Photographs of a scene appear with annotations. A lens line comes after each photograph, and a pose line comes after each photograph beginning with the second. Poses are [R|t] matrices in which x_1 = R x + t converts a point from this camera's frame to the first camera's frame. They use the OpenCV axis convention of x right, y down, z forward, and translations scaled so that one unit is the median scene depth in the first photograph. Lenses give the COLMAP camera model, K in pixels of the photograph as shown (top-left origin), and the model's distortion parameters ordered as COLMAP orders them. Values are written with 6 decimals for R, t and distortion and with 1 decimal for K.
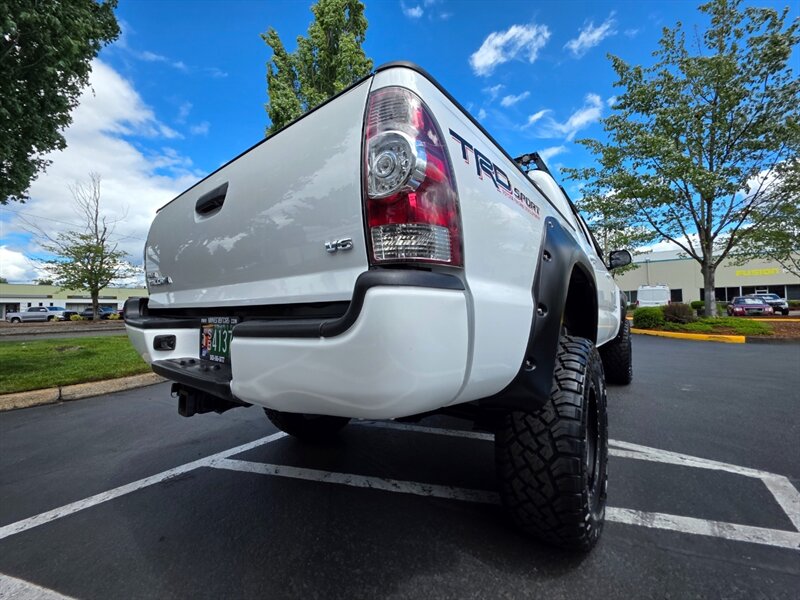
lens RADIAL K [[318.0, 0, 400.0], [0, 318.0, 300.0], [0, 0, 1]] dist [0.000778, 0.000043]
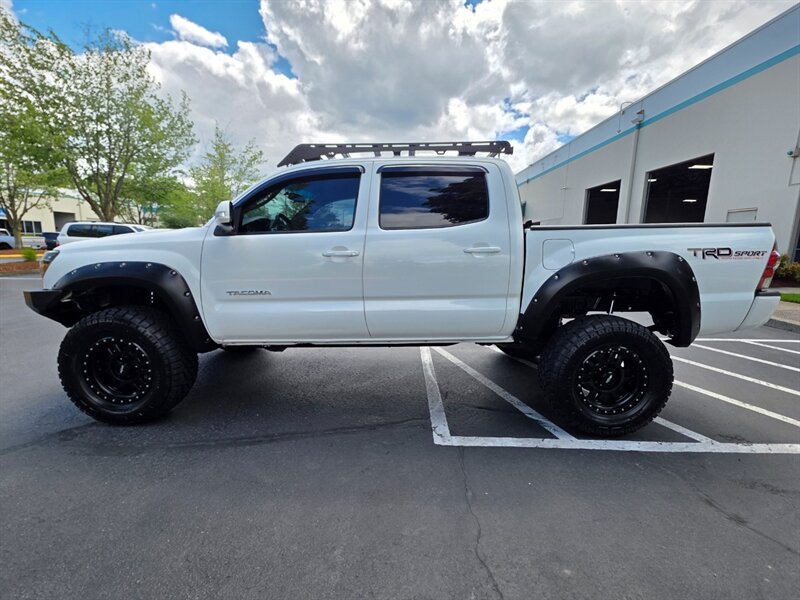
lens RADIAL K [[356.2, 0, 400.0], [0, 356.2, 300.0], [0, 0, 1]] dist [0.002407, 0.000456]
pose [[-0.605837, -0.126478, 0.785471, -1.020070], [-0.038588, 0.990792, 0.129777, -0.099913], [-0.794653, 0.048314, -0.605139, 3.097168]]
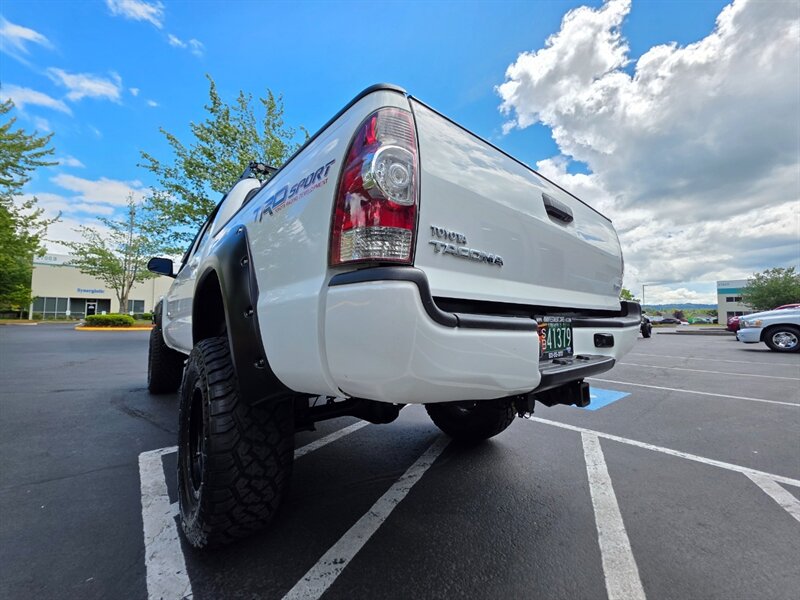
lens RADIAL K [[318.0, 0, 400.0], [0, 318.0, 300.0], [0, 0, 1]] dist [0.000778, 0.000043]
pose [[0.198163, 0.074290, 0.977350, -1.173020], [-0.040809, 0.996884, -0.067501, 0.062899], [-0.979319, -0.026509, 0.200577, 0.876104]]
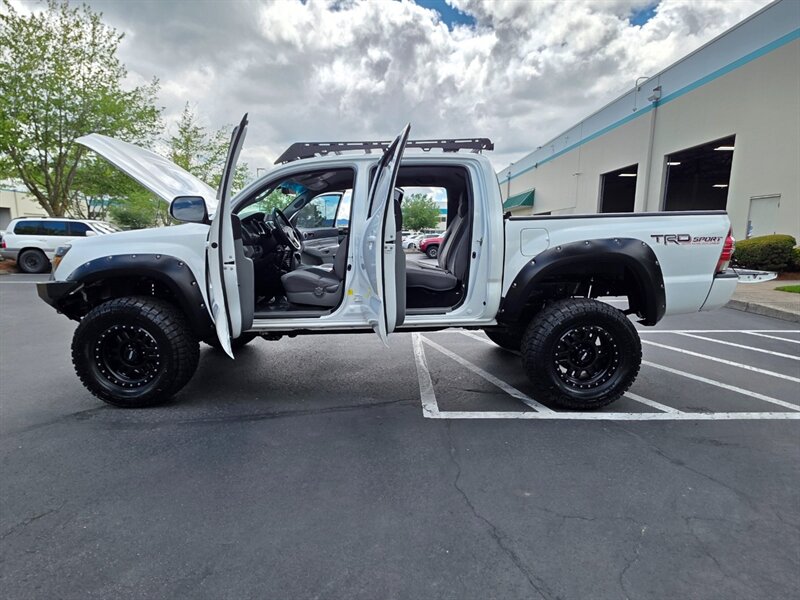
lens RADIAL K [[416.9, 0, 400.0], [0, 416.9, 300.0], [0, 0, 1]] dist [0.001568, -0.000120]
pose [[-0.620991, -0.108752, 0.776236, -1.342814], [-0.025826, 0.992629, 0.118408, -0.069913], [-0.783392, 0.053483, -0.619223, 3.330038]]
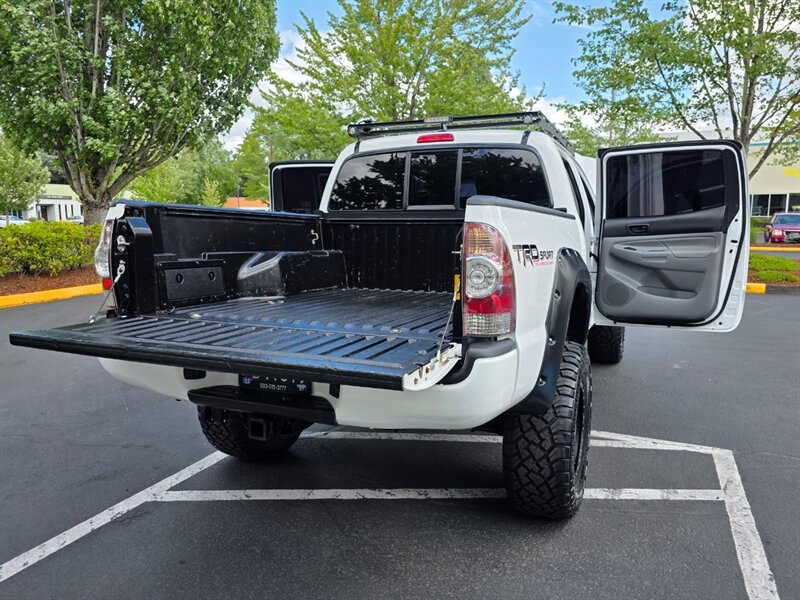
lens RADIAL K [[603.4, 0, 403.4], [0, 603.4, 305.0], [0, 0, 1]] dist [0.021576, 0.003380]
pose [[0.966695, -0.024484, 0.254758, -0.440777], [-0.019584, 0.985419, 0.169017, -0.296023], [-0.255181, -0.168377, 0.952120, -0.672657]]
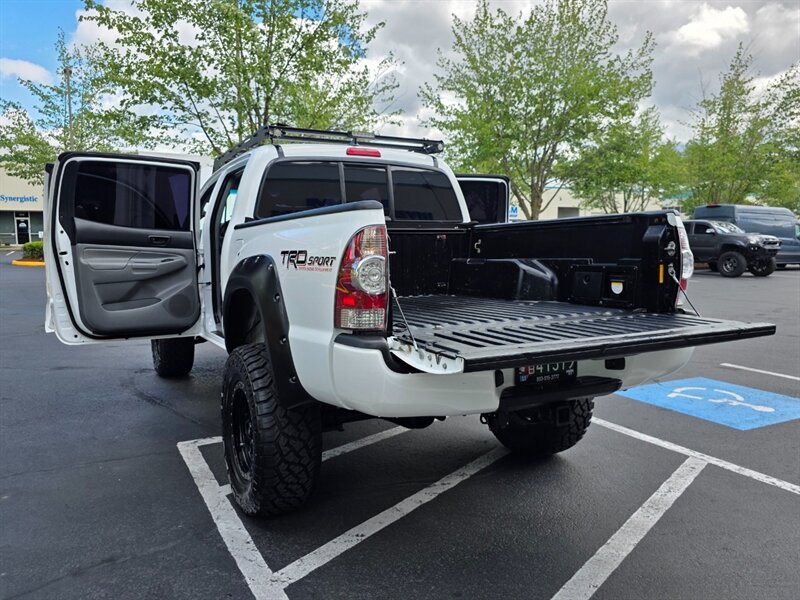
lens RADIAL K [[606.2, 0, 400.0], [0, 606.2, 300.0], [0, 0, 1]] dist [0.028247, -0.001662]
pose [[0.398595, -0.083113, 0.913353, -1.886475], [-0.036205, 0.993683, 0.106223, -0.215221], [-0.916412, -0.075407, 0.393068, 0.429172]]
